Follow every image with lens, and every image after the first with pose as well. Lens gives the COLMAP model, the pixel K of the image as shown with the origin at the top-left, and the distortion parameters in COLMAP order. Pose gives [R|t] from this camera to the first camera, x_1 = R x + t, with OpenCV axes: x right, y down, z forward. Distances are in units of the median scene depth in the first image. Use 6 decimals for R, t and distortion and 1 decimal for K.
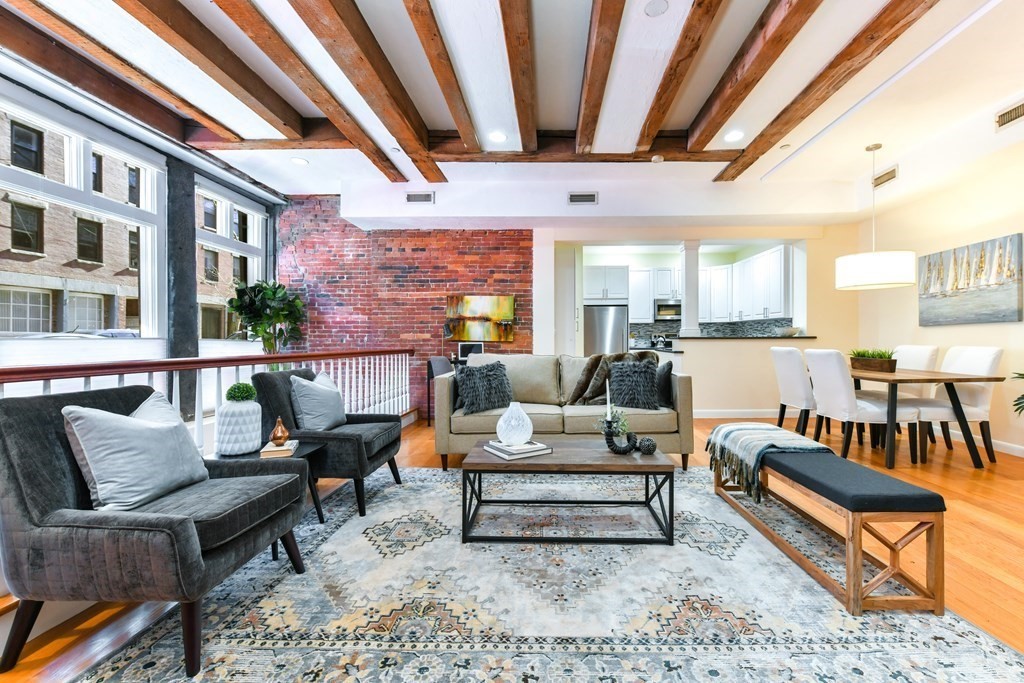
lens RADIAL K [[442.9, 0, 523.6], [0, 442.9, 340.3], [0, 0, 1]] dist [-0.001286, -0.000619]
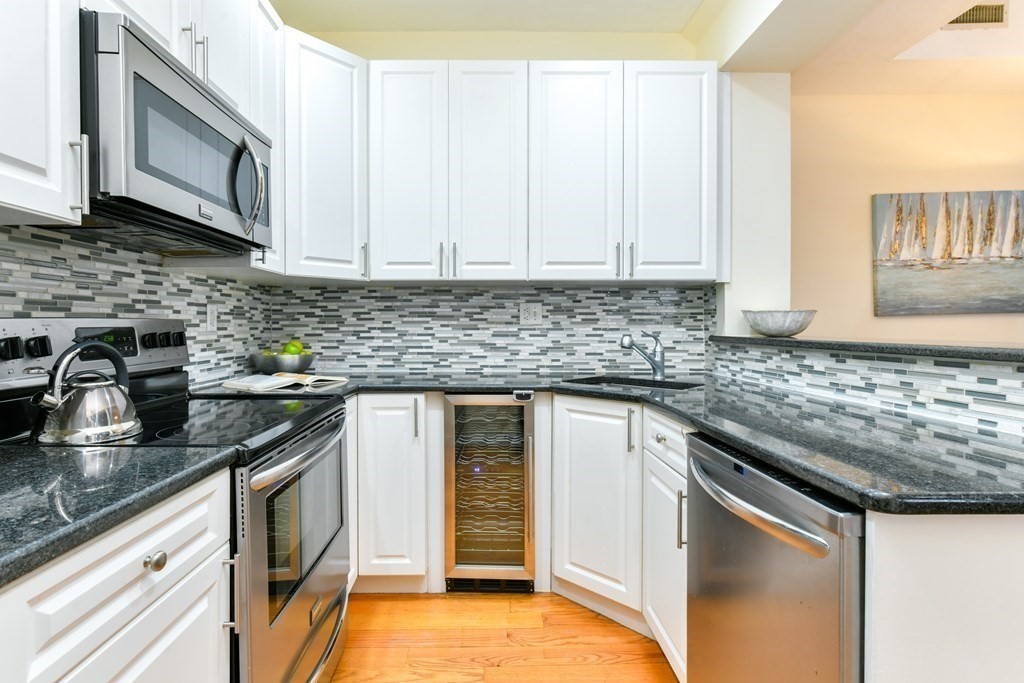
lens RADIAL K [[512.8, 0, 492.4], [0, 512.8, 328.5], [0, 0, 1]] dist [0.001045, -0.000309]
pose [[-0.059346, -0.002075, 0.998235, 0.290124], [0.009045, 0.999956, 0.002616, -0.023397], [-0.998197, 0.009184, -0.059324, 1.668091]]
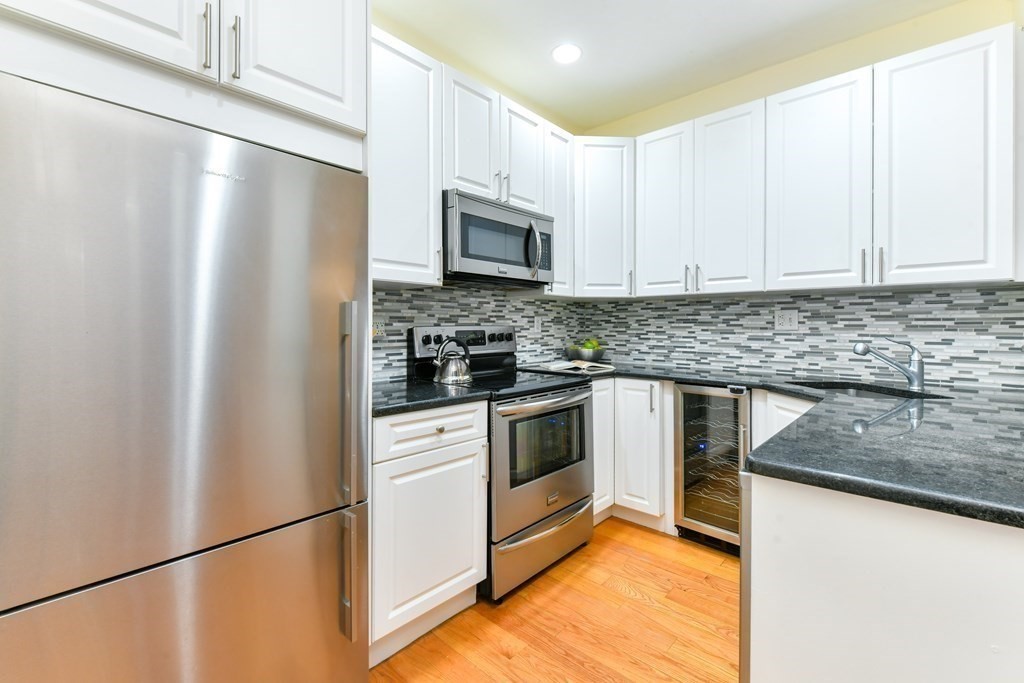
lens RADIAL K [[448.8, 0, 515.0], [0, 448.8, 329.5], [0, 0, 1]] dist [-0.001201, -0.000216]
pose [[0.636206, 0.000053, 0.771520, 0.224705], [0.000163, 1.000000, -0.000203, -0.026613], [-0.771520, 0.000255, 0.636206, 1.487369]]
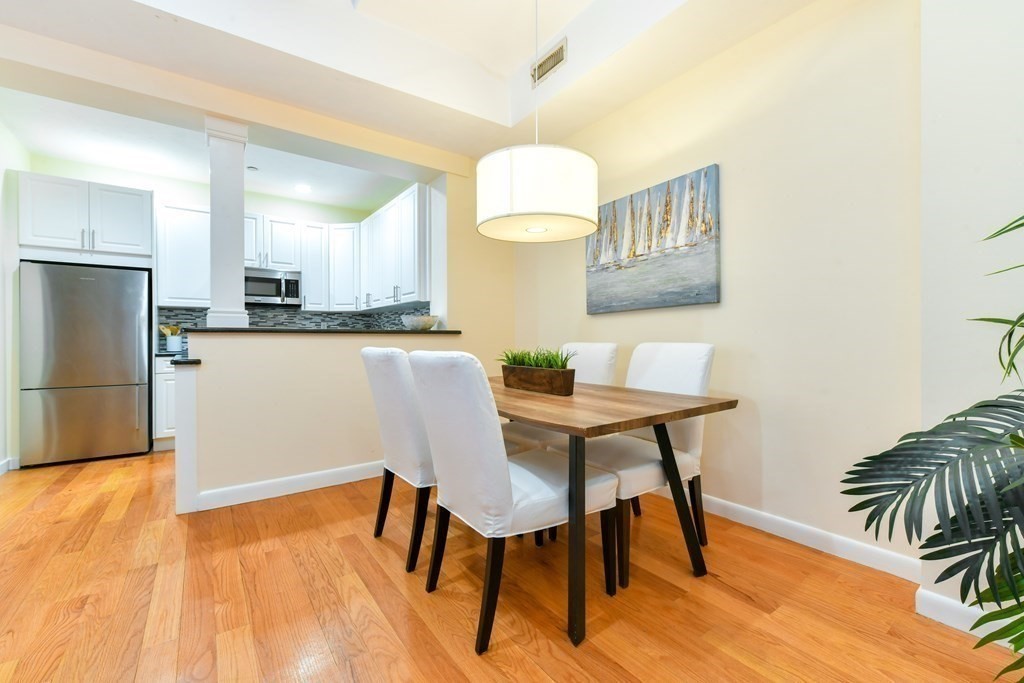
lens RADIAL K [[456.7, 0, 524.3], [0, 456.7, 341.1], [0, 0, 1]] dist [-0.003013, -0.000754]
pose [[0.783659, 0.000765, 0.621191, 0.427823], [0.002446, 0.999988, -0.004317, 0.012235], [-0.621186, 0.004903, 0.783648, 0.565906]]
